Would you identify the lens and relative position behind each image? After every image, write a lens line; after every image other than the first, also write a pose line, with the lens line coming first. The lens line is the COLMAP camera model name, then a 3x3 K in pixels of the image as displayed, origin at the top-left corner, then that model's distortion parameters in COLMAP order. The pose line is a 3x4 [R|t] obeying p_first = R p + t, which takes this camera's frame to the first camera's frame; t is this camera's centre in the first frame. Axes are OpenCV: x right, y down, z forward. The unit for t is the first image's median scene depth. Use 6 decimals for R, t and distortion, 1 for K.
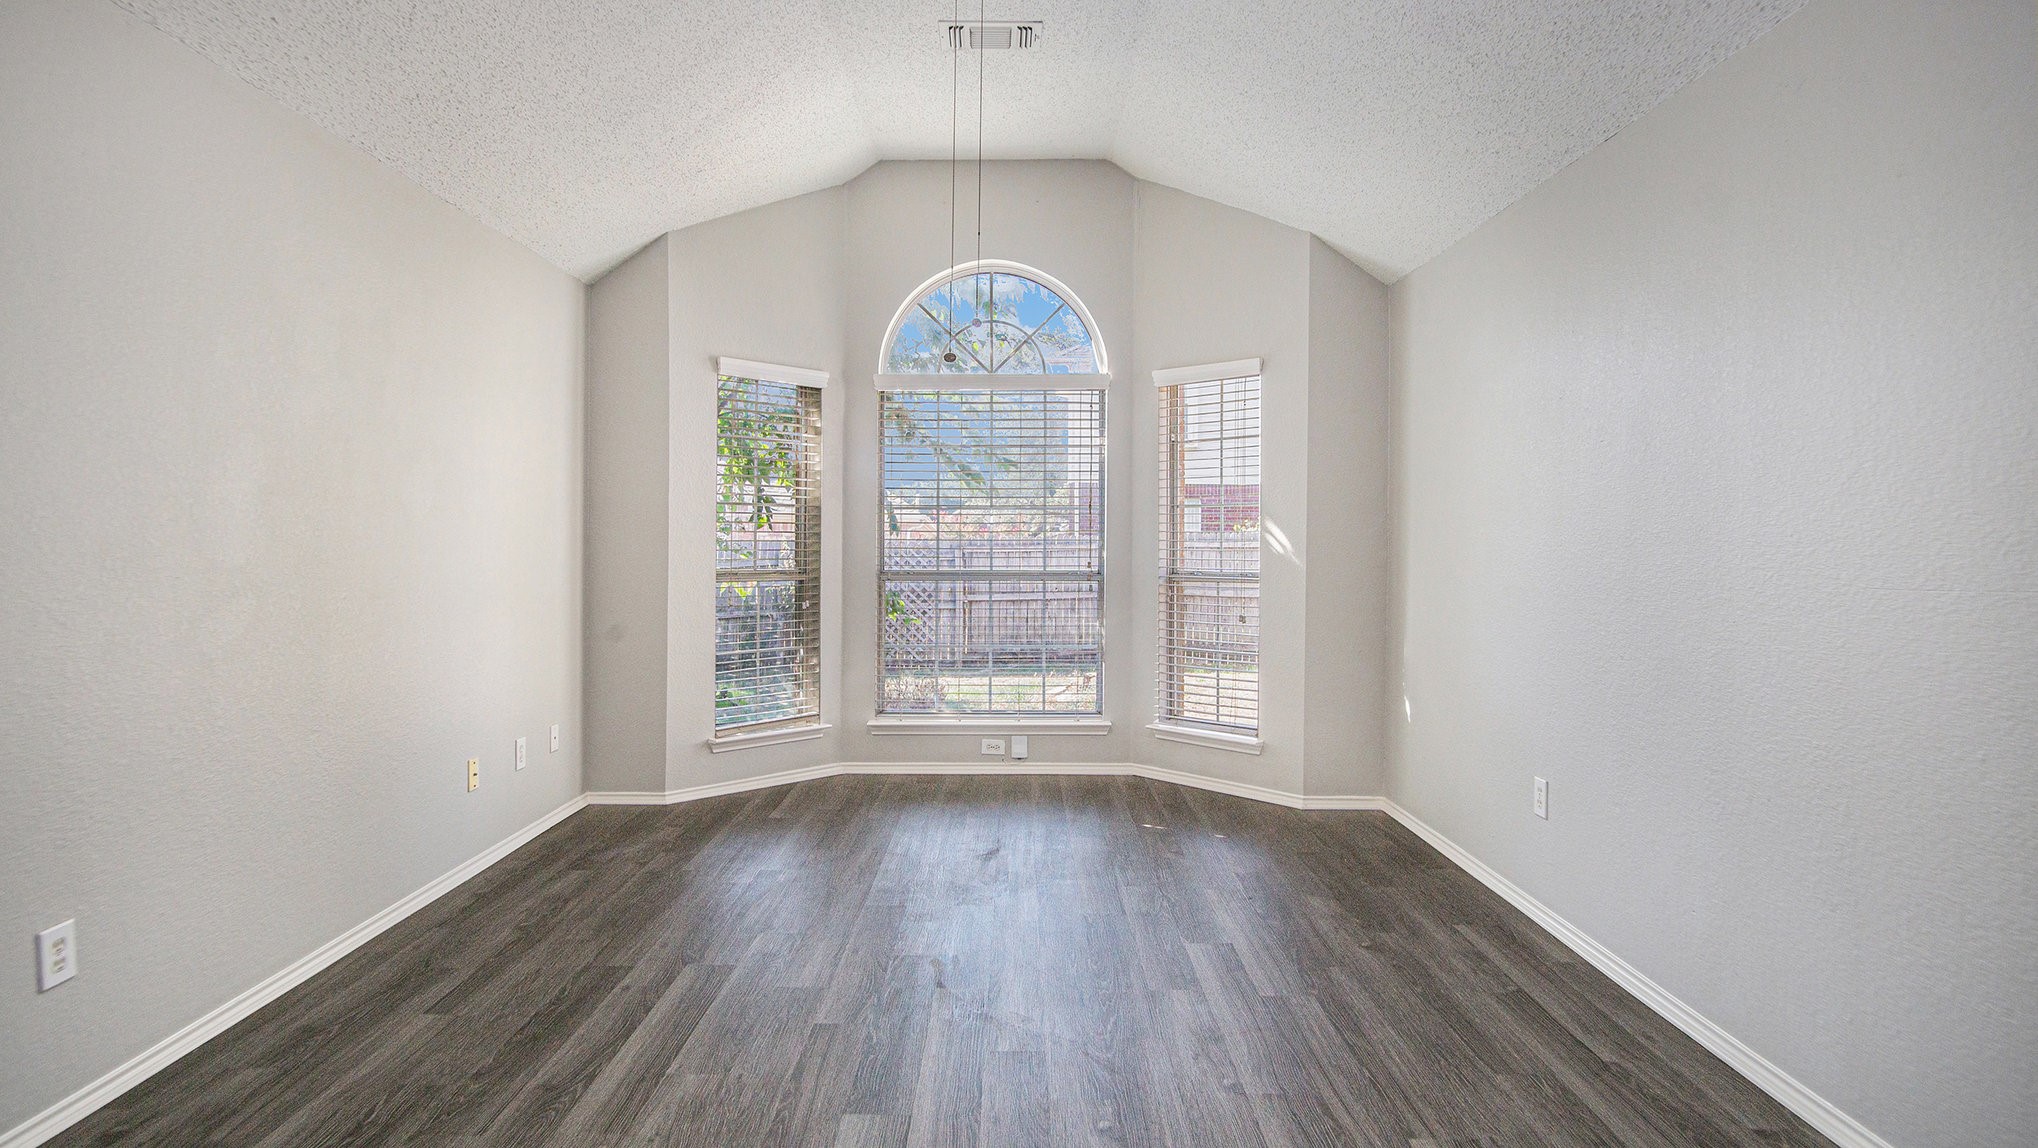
lens RADIAL K [[1087.4, 0, 1015.4], [0, 1087.4, 560.6], [0, 0, 1]] dist [-0.020386, 0.001382]
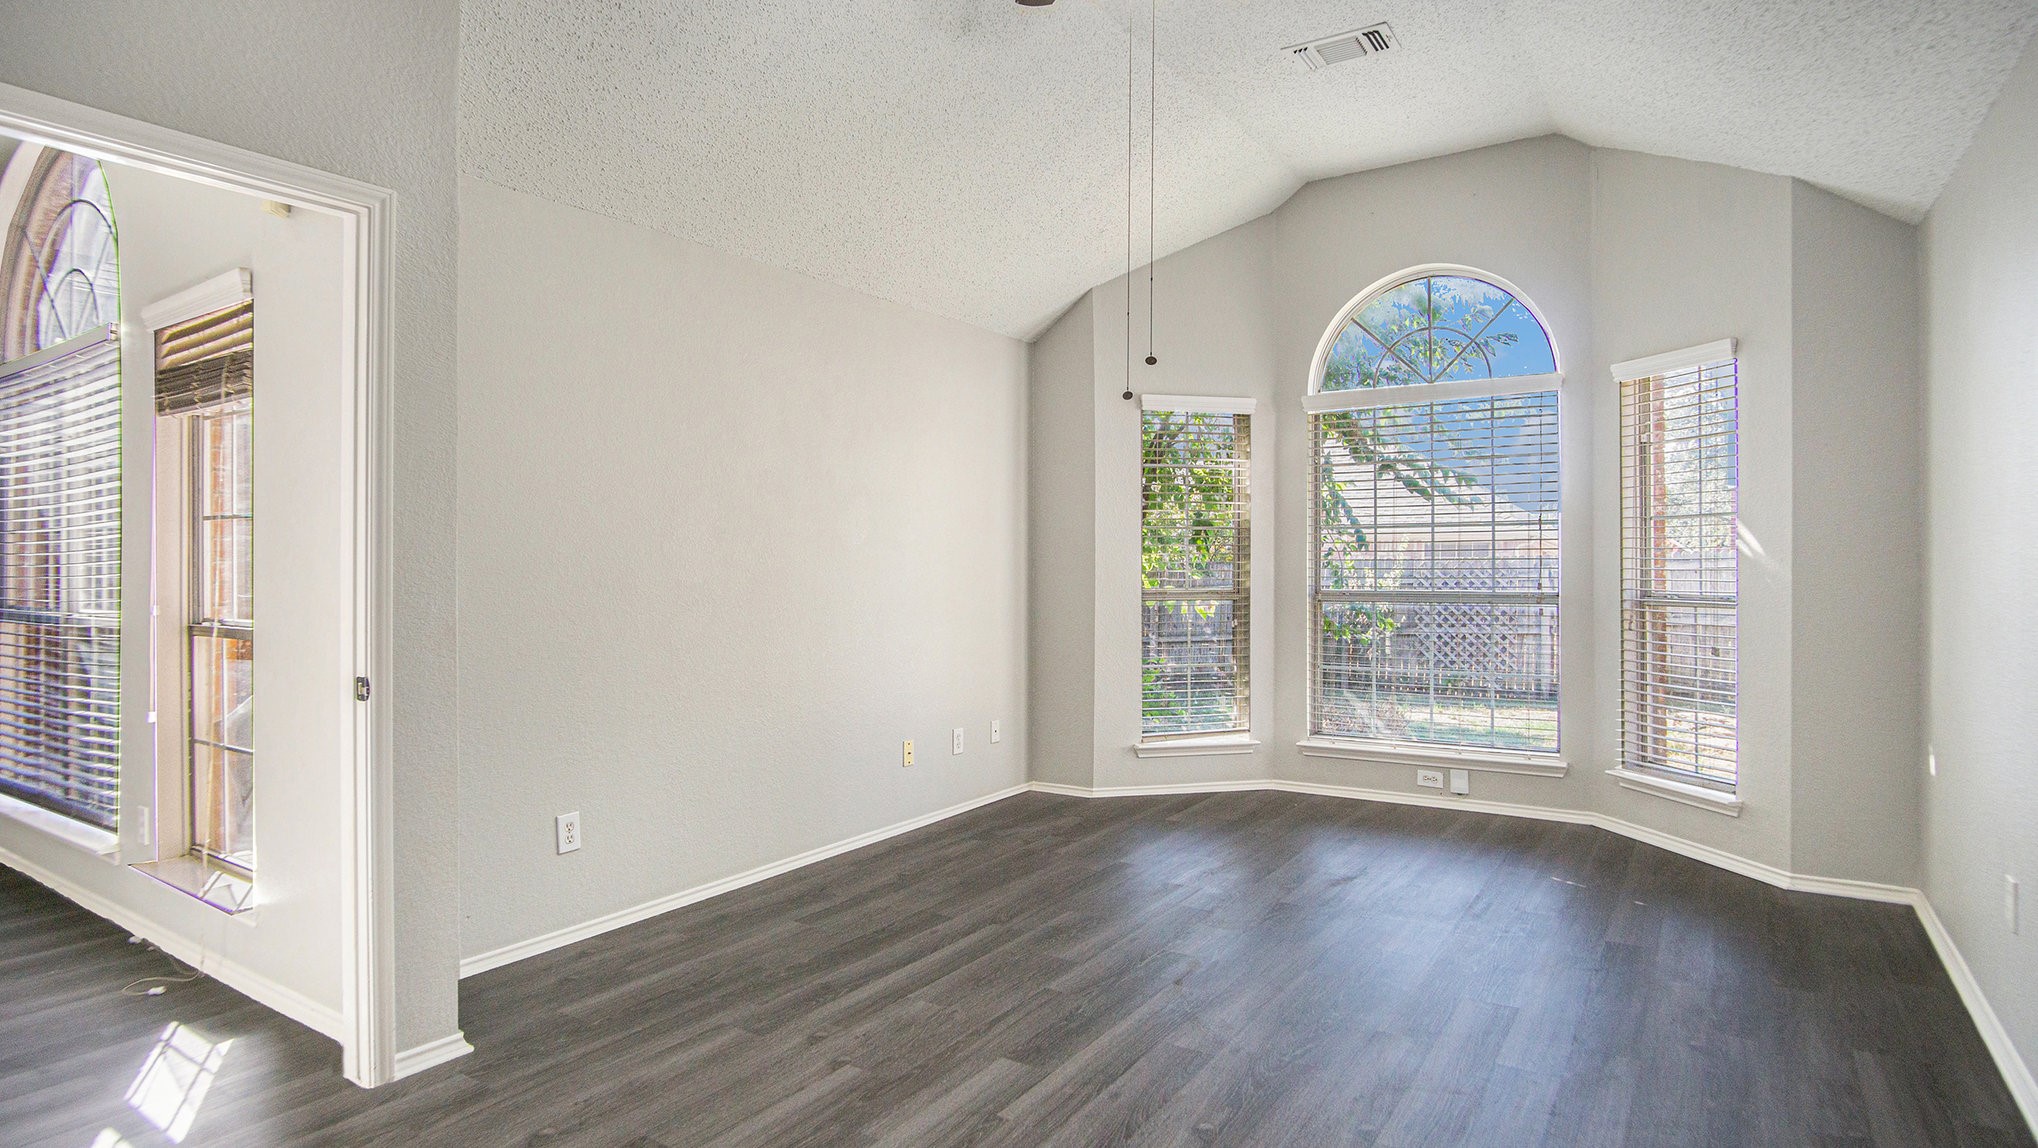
lens RADIAL K [[1087.5, 0, 1008.2], [0, 1087.5, 572.1], [0, 0, 1]] dist [-0.024324, 0.001092]
pose [[0.836166, -0.002468, -0.548470, 0.211750], [-0.002241, 0.999966, -0.007917, 0.000294], [0.548471, 0.007849, 0.836133, 0.012816]]
